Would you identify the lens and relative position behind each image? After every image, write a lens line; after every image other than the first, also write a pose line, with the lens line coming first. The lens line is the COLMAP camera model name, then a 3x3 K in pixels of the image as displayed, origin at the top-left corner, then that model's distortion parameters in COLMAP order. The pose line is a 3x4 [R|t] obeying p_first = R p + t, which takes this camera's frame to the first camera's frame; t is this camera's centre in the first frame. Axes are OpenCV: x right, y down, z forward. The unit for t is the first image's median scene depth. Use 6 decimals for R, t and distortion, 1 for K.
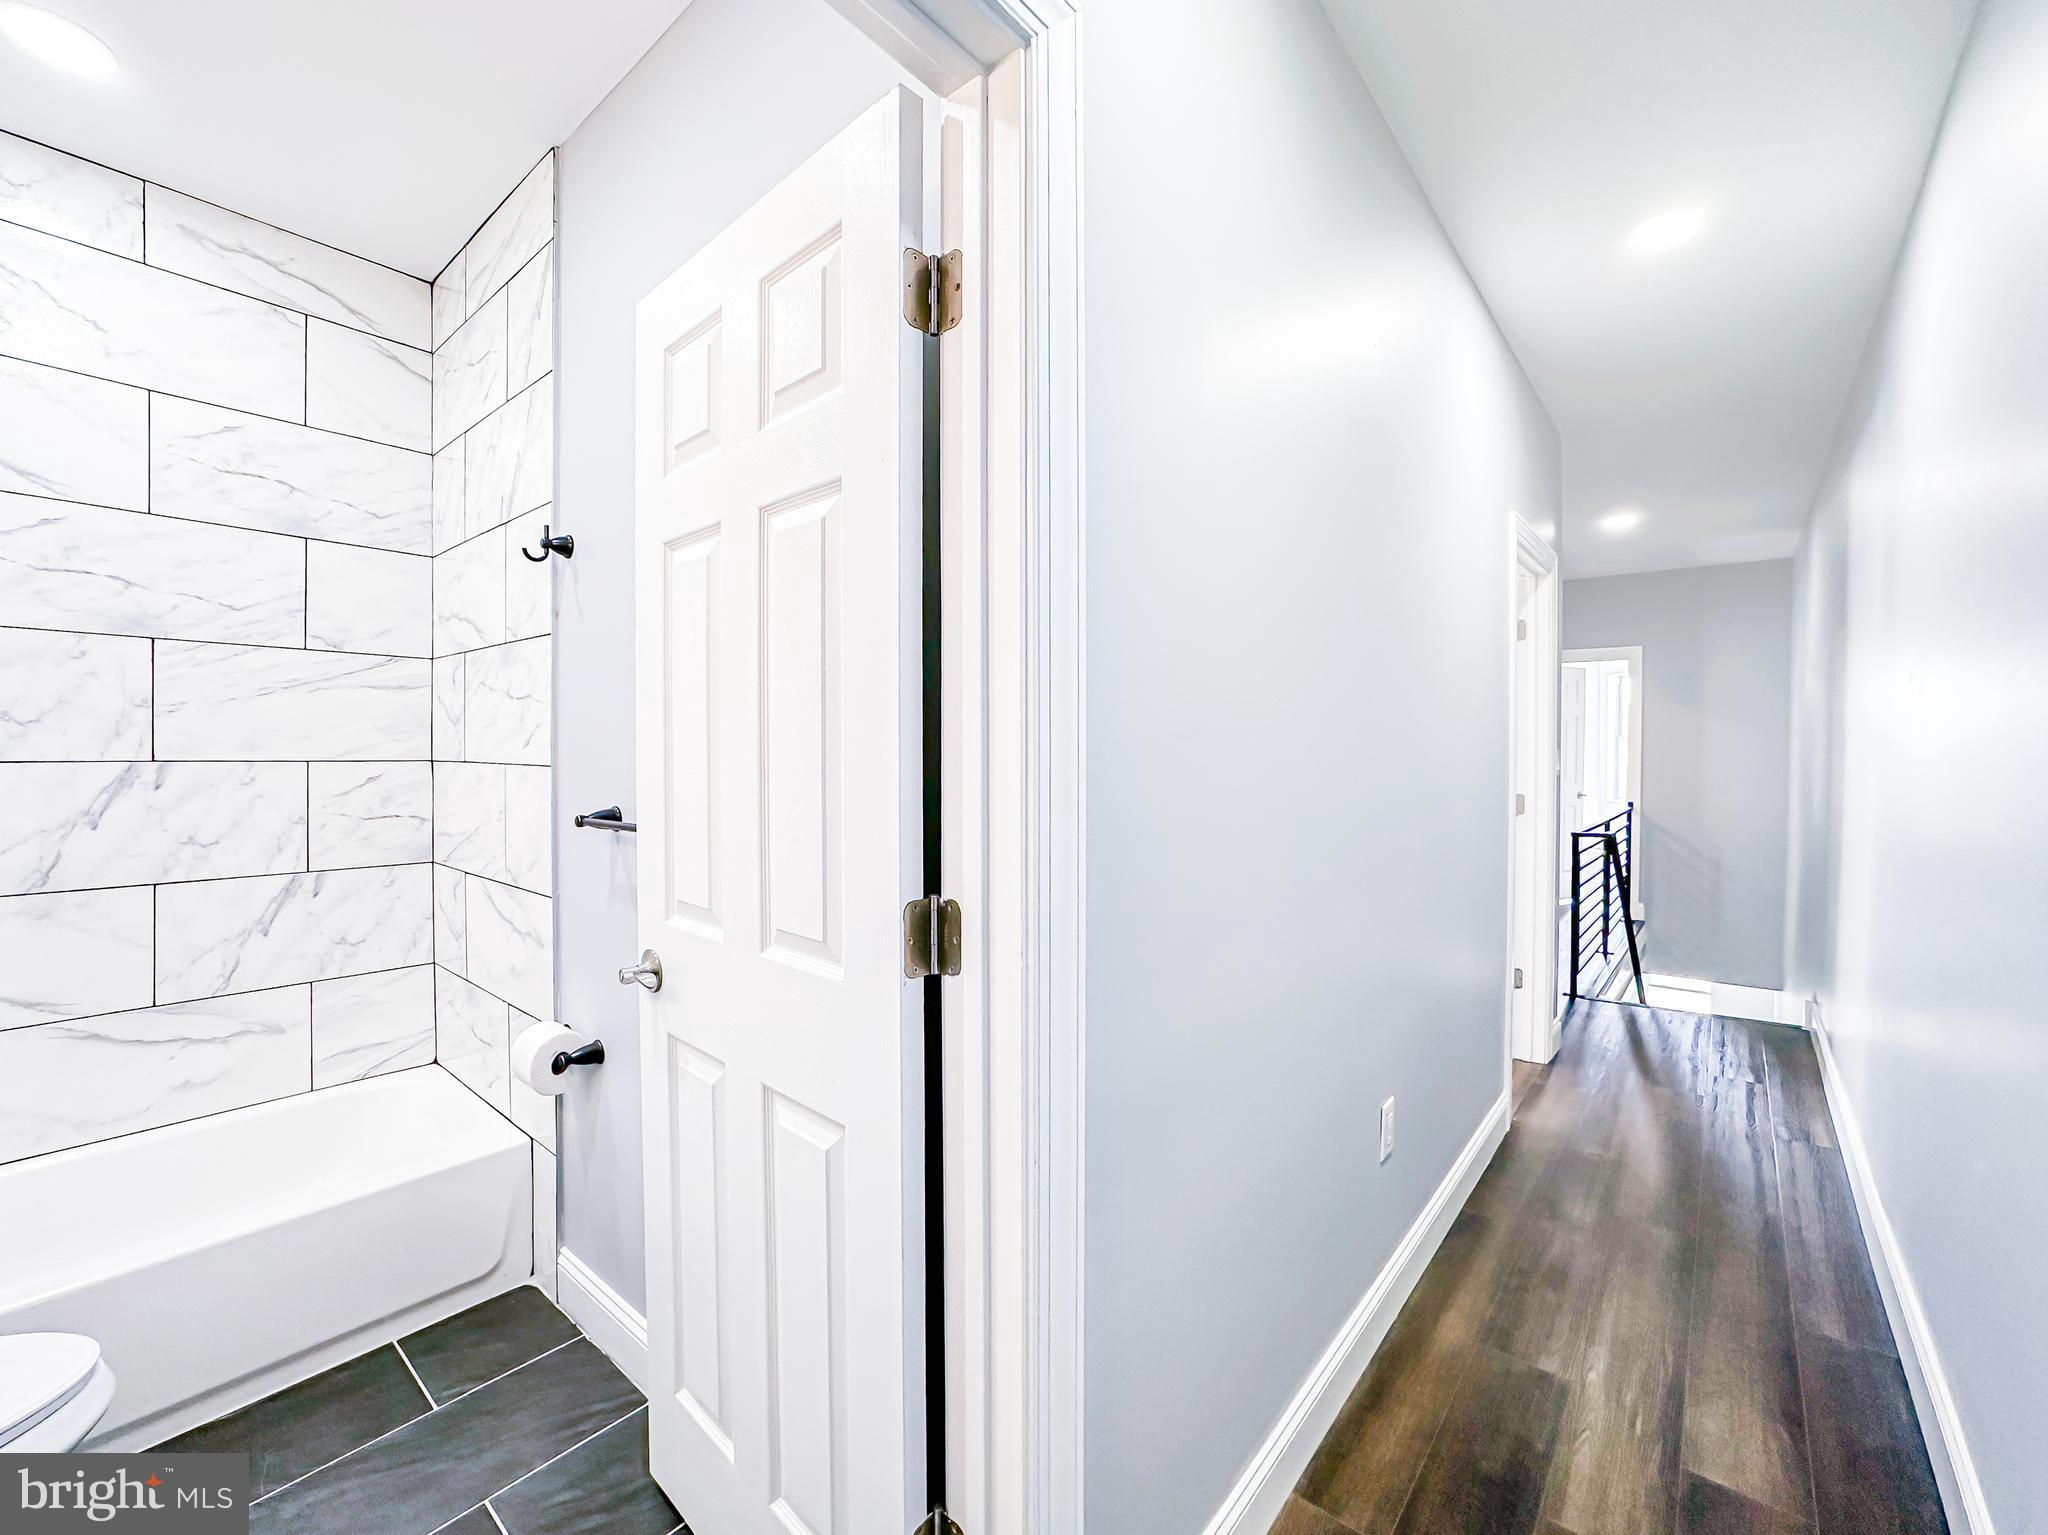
lens RADIAL K [[838.8, 0, 1025.0], [0, 838.8, 765.1], [0, 0, 1]] dist [-0.008529, 0.002091]
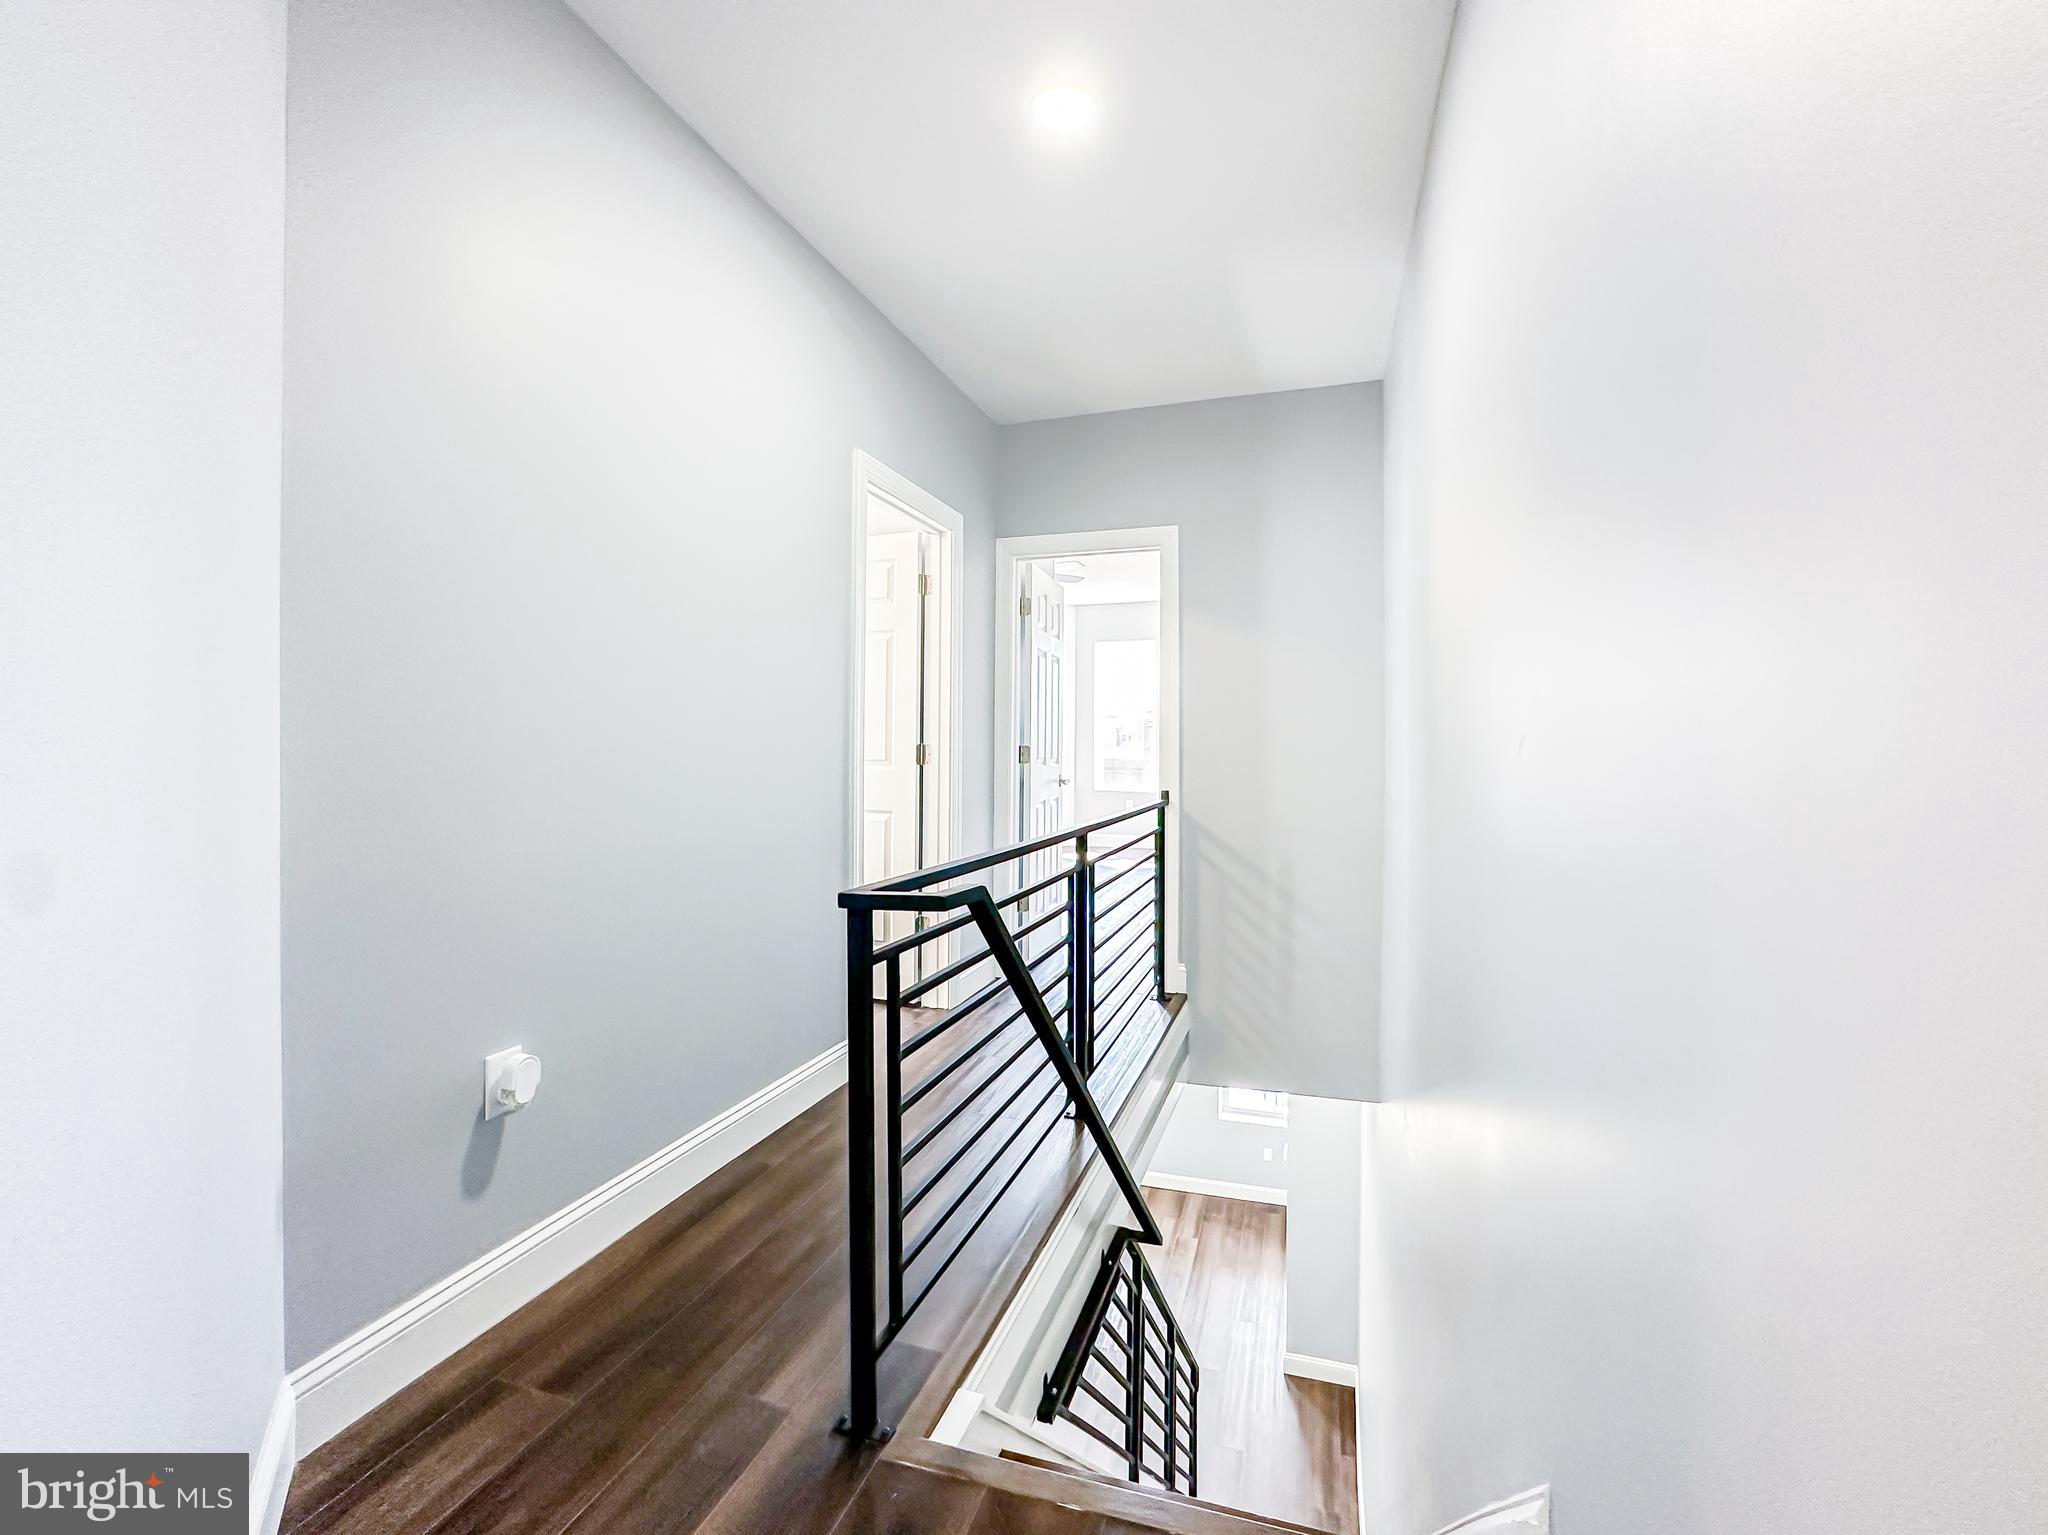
lens RADIAL K [[838.8, 0, 1017.2], [0, 838.8, 752.9], [0, 0, 1]] dist [-0.008529, 0.002091]
pose [[0.937856, -0.006894, 0.346957, 0.437573], [0.010701, 0.999902, -0.009059, 0.023498], [-0.346860, 0.012209, 0.937837, 0.500699]]
